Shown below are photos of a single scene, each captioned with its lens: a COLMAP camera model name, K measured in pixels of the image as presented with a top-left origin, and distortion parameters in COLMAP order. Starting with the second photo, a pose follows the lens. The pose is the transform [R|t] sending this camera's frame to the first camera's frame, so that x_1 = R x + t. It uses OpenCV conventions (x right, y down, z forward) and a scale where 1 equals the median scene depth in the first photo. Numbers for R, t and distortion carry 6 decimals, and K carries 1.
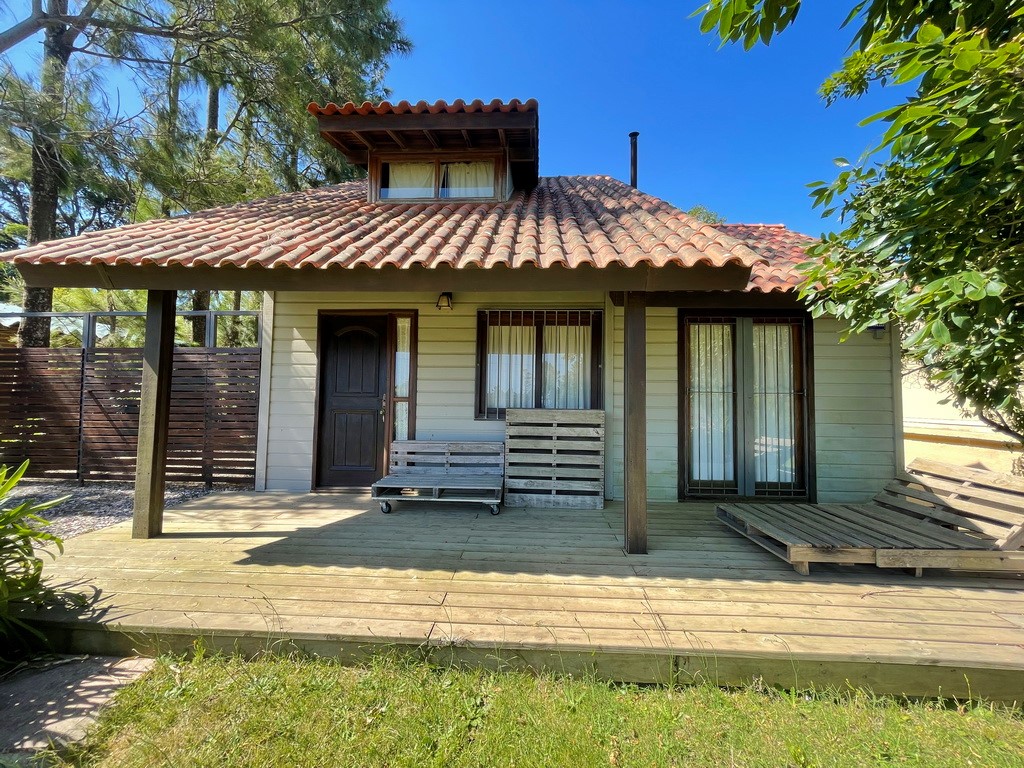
lens RADIAL K [[417.6, 0, 512.0], [0, 417.6, 384.0], [0, 0, 1]] dist [-0.001717, -0.000174]
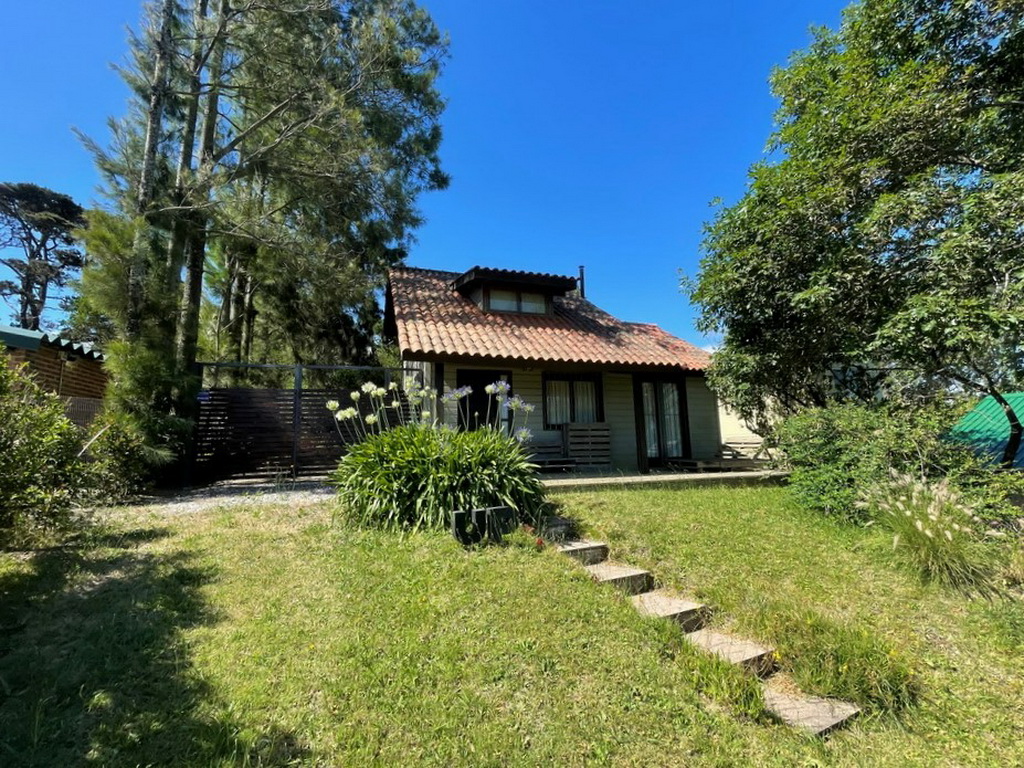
lens RADIAL K [[461.7, 0, 512.0], [0, 461.7, 384.0], [0, 0, 1]] dist [-0.000567, -0.000052]
pose [[0.932296, 0.019627, 0.361162, -0.979297], [0.016555, 0.995164, -0.096817, 0.077416], [-0.361316, 0.096242, 0.927463, -0.899609]]
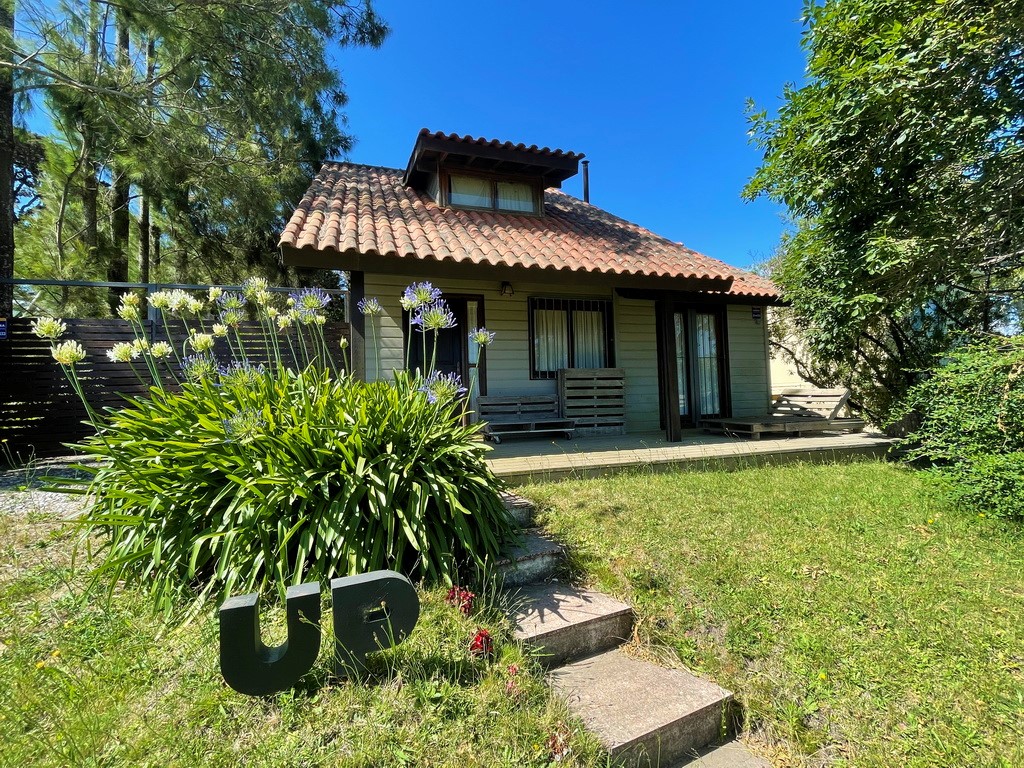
lens RADIAL K [[476.0, 0, 512.0], [0, 476.0, 384.0], [0, 0, 1]] dist [-0.000627, -0.000082]
pose [[0.932836, -0.026501, 0.359325, -0.690003], [0.024694, 0.999649, 0.009618, 0.083649], [-0.359454, -0.000098, 0.933163, -0.398226]]
